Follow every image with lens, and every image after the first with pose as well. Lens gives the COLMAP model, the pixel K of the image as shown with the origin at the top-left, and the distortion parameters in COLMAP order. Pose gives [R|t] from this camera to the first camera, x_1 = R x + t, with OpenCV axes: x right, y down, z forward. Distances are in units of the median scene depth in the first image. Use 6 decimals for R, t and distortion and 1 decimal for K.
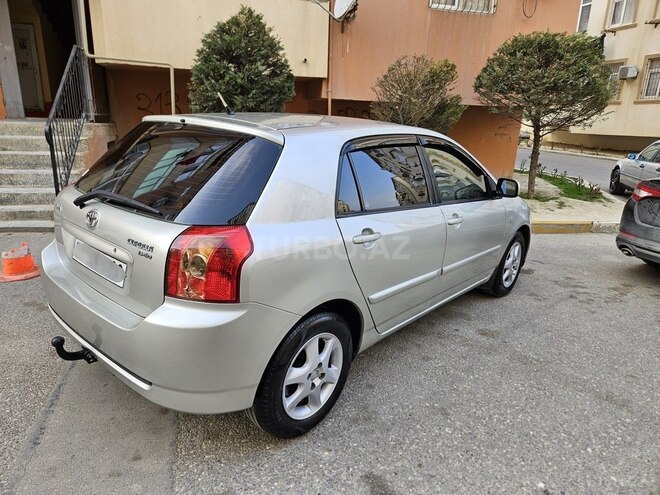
lens RADIAL K [[443.4, 0, 325.2], [0, 443.4, 248.3], [0, 0, 1]] dist [0.075029, -0.058426]
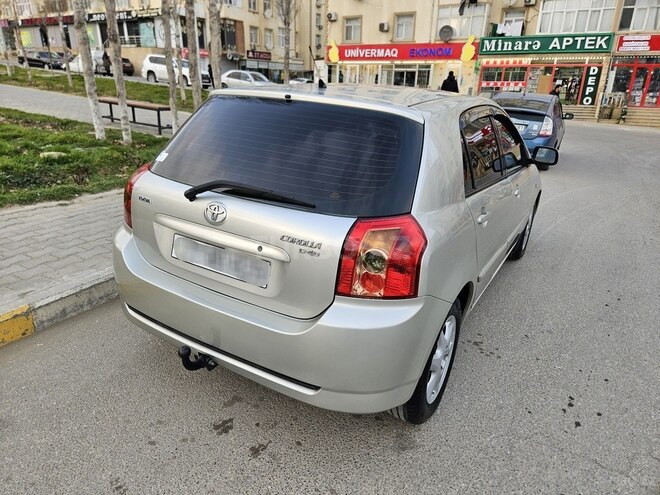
lens RADIAL K [[443.4, 0, 327.8], [0, 443.4, 249.8], [0, 0, 1]] dist [0.075029, -0.058426]
pose [[0.983332, -0.062857, 0.170610, -0.439968], [0.048510, 0.995027, 0.086995, -0.057696], [-0.175229, -0.077268, 0.981491, 0.091172]]
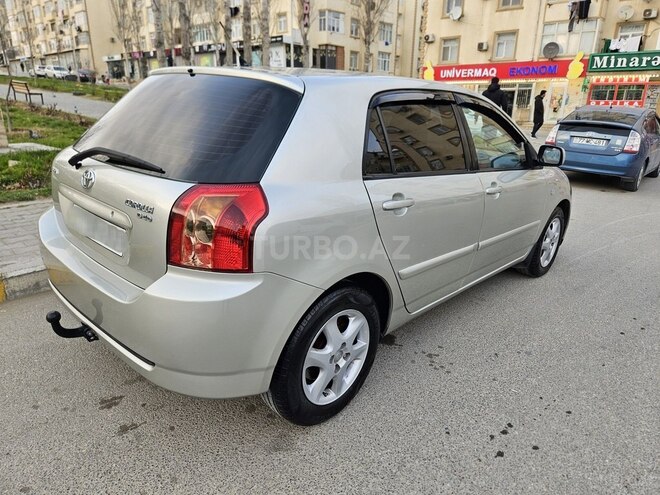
lens RADIAL K [[443.4, 0, 335.0], [0, 443.4, 250.4], [0, 0, 1]] dist [0.075029, -0.058426]
pose [[0.999731, 0.005701, -0.022486, -0.010884], [-0.004875, 0.999317, 0.036621, 0.037986], [0.022679, -0.036502, 0.999076, 0.115881]]
